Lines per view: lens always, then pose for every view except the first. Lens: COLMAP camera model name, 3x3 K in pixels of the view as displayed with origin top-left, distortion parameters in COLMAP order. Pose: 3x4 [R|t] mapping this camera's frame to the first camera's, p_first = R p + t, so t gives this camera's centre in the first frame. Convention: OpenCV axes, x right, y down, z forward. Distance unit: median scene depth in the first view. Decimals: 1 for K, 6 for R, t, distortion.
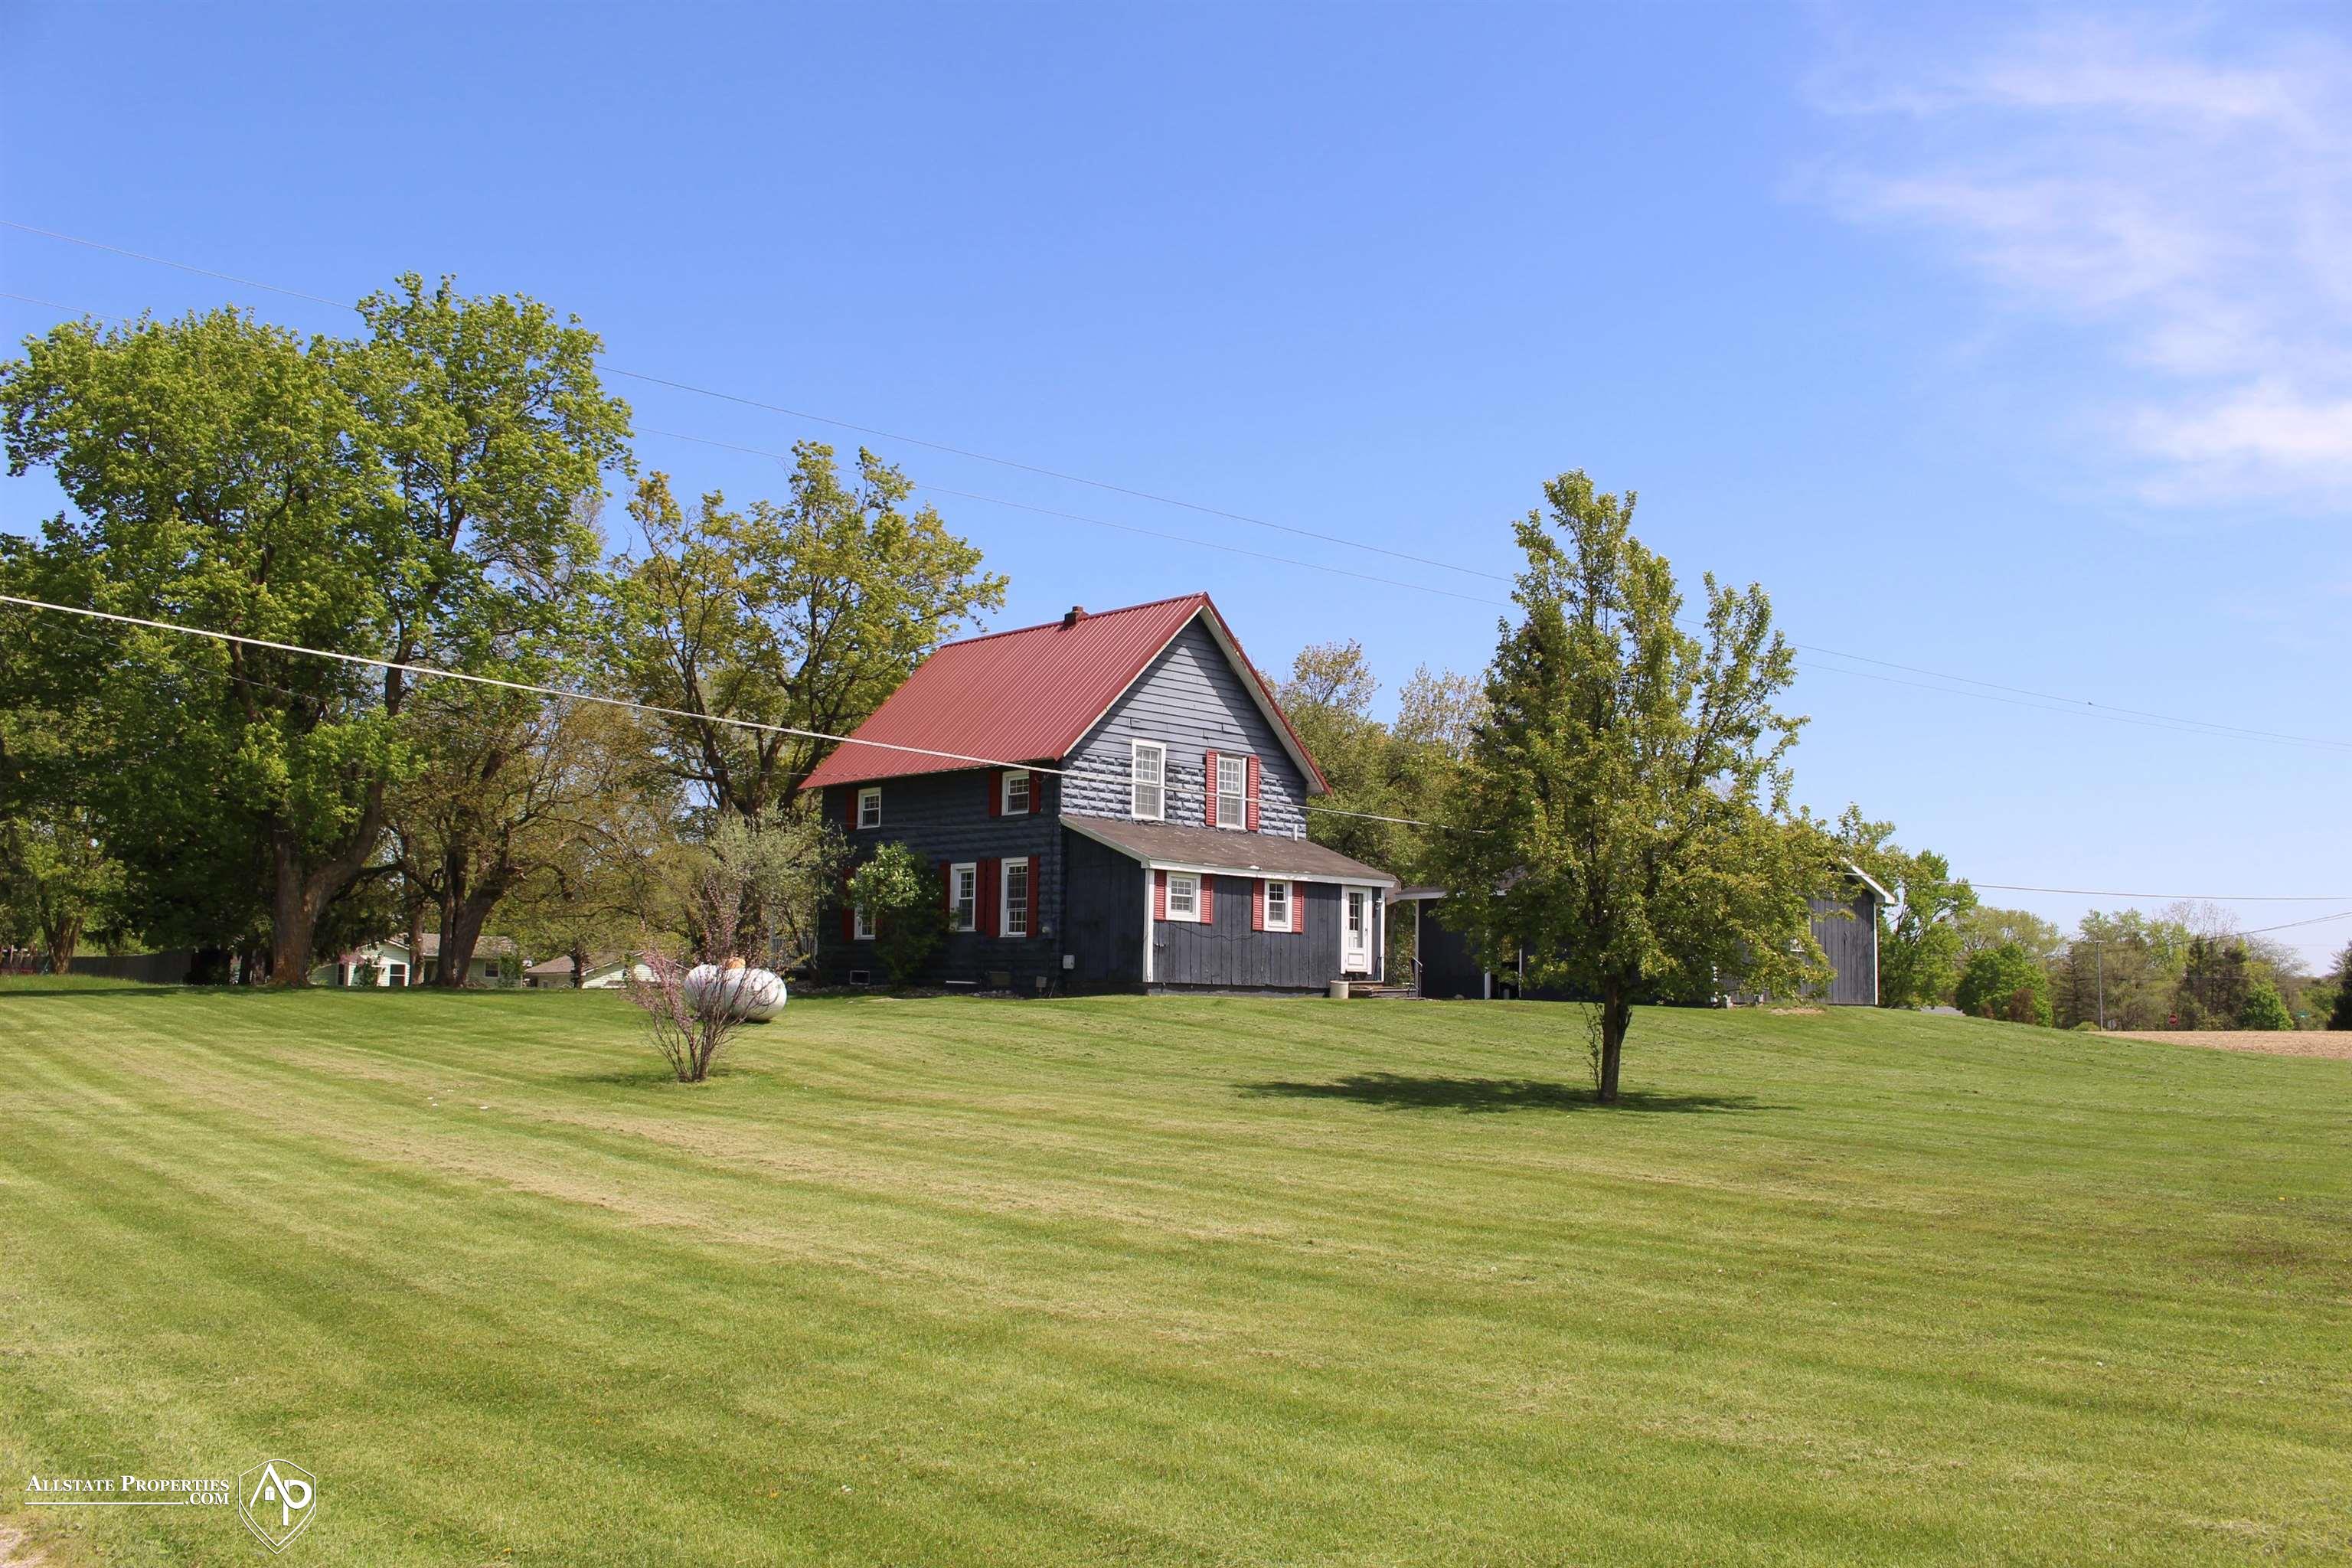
lens RADIAL K [[1933.9, 0, 1167.9], [0, 1933.9, 791.8], [0, 0, 1]] dist [-0.124639, -0.001447]
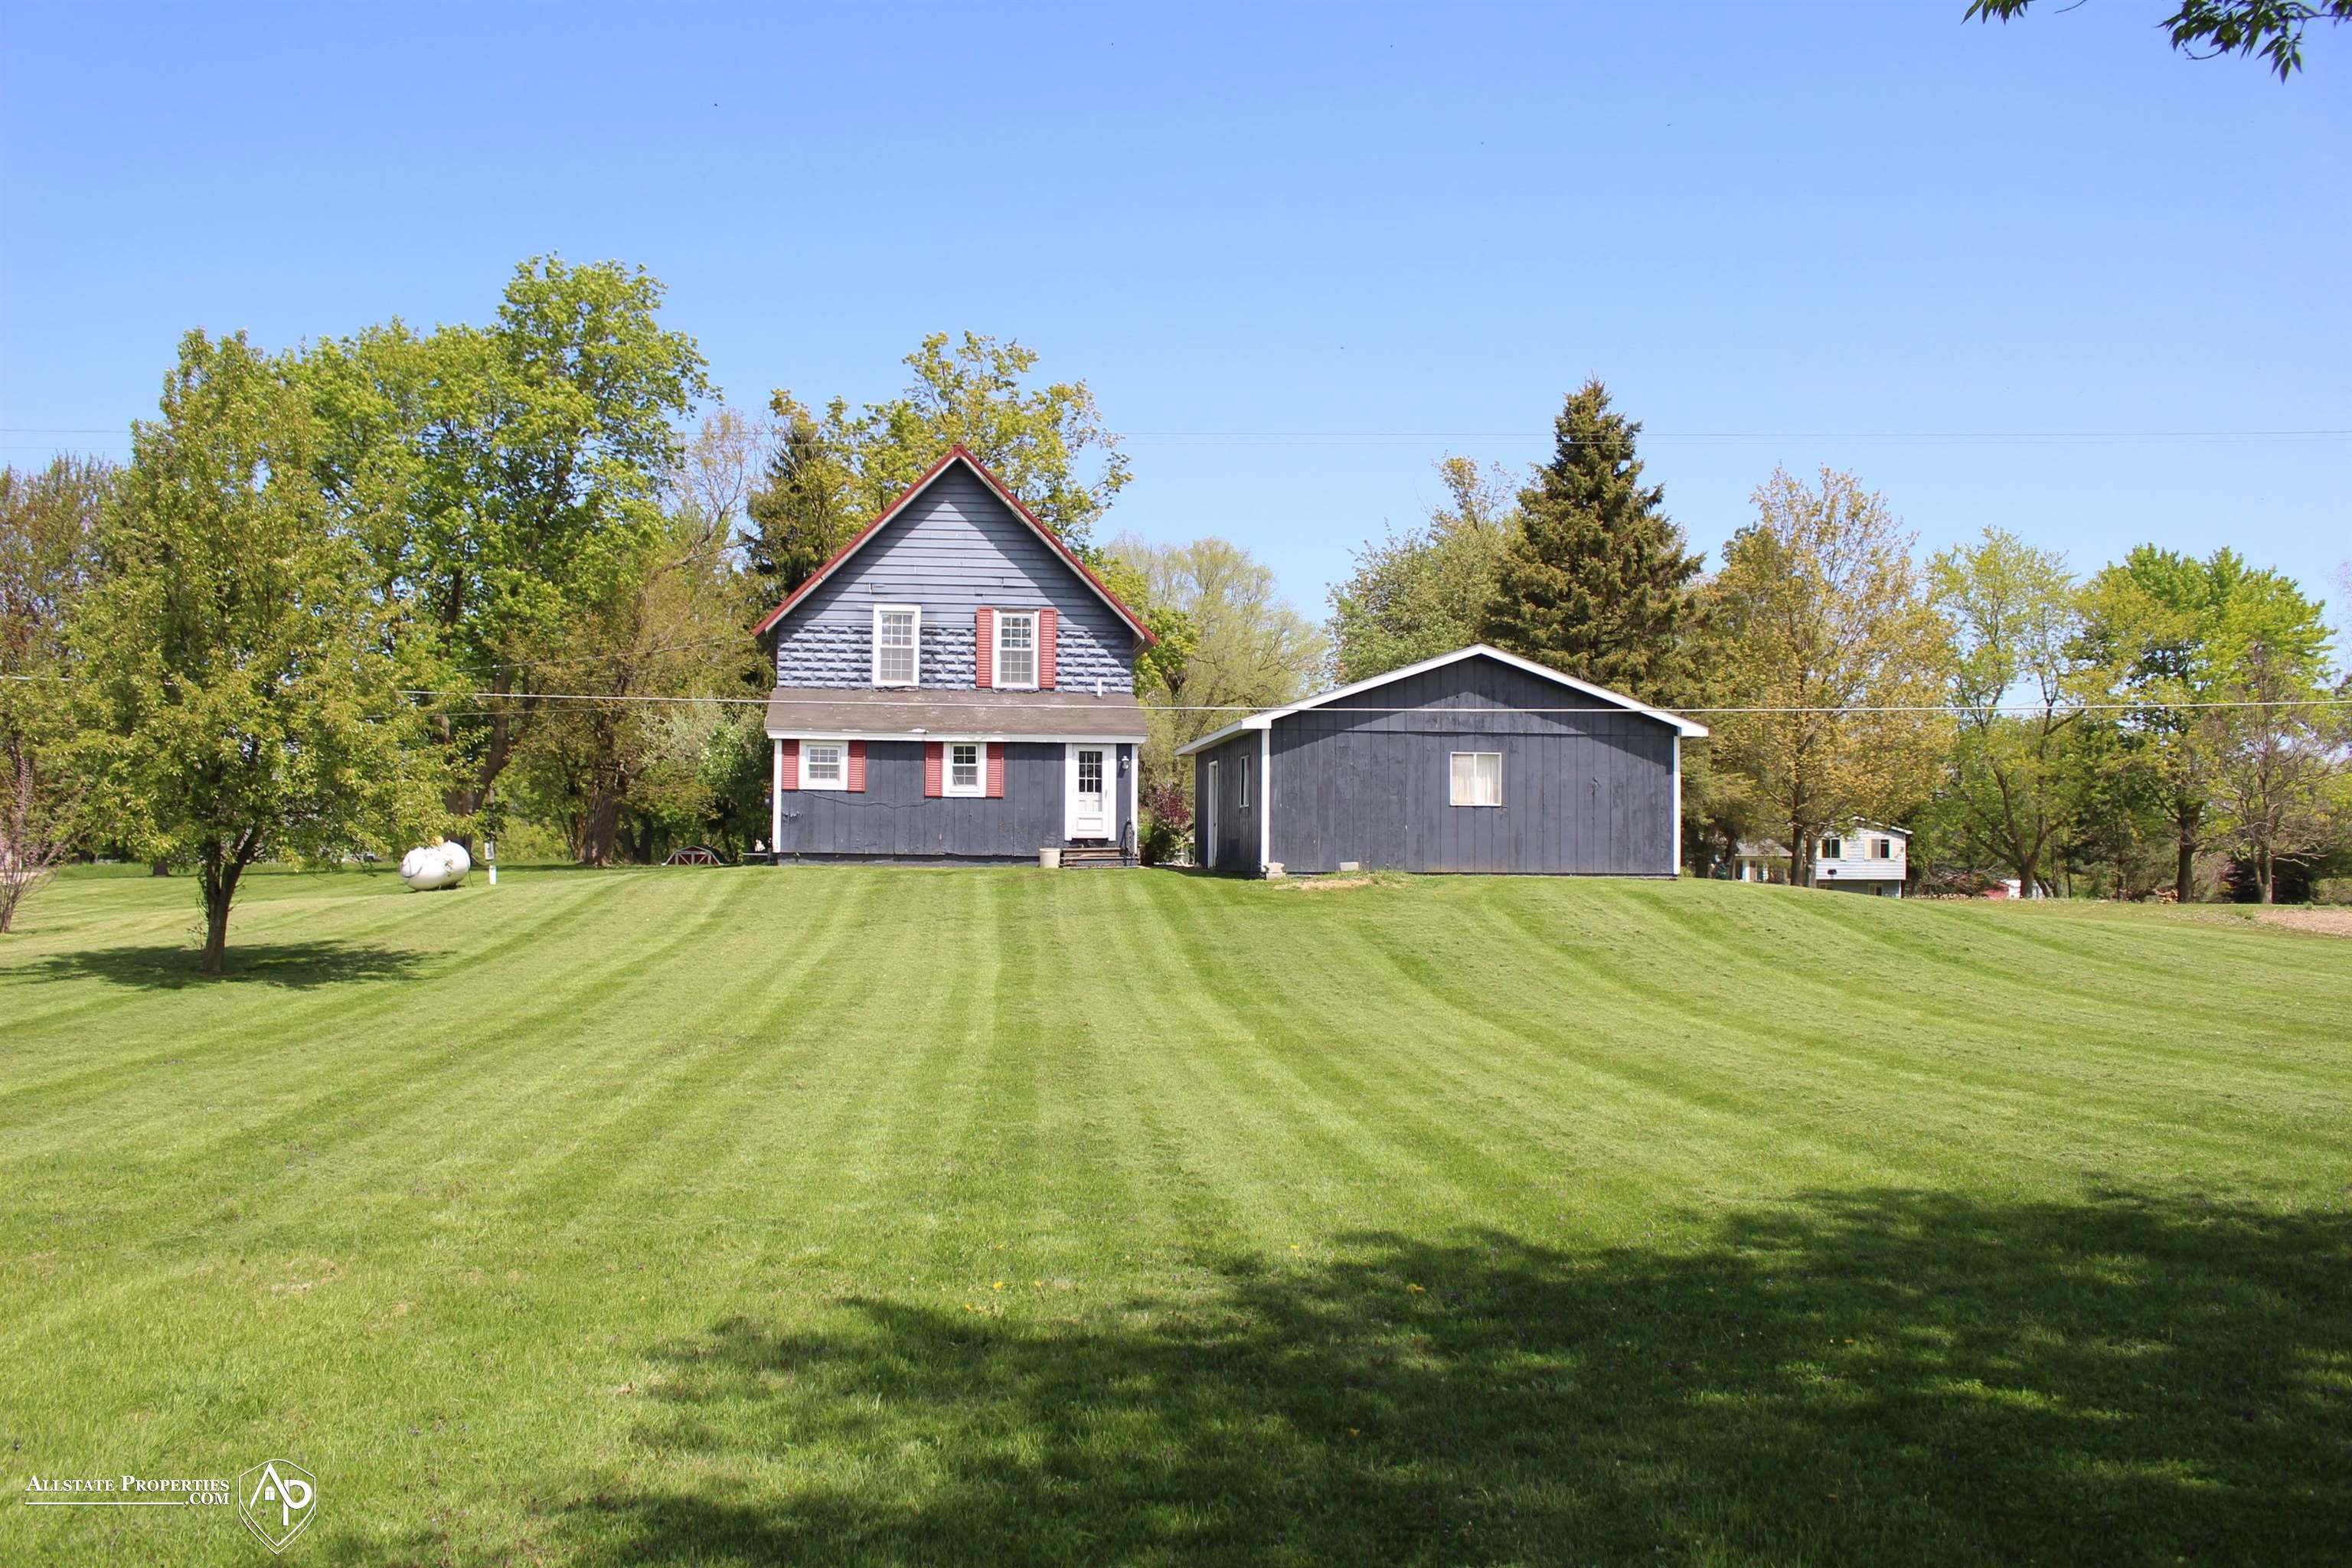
lens RADIAL K [[1933.9, 0, 1169.8], [0, 1933.9, 780.9], [0, 0, 1]] dist [-0.124639, -0.001447]
pose [[0.805801, -0.032966, -0.591268, 0.678909], [0.069599, 0.996802, 0.039275, 0.033793], [0.588082, -0.072799, 0.805518, 0.293862]]
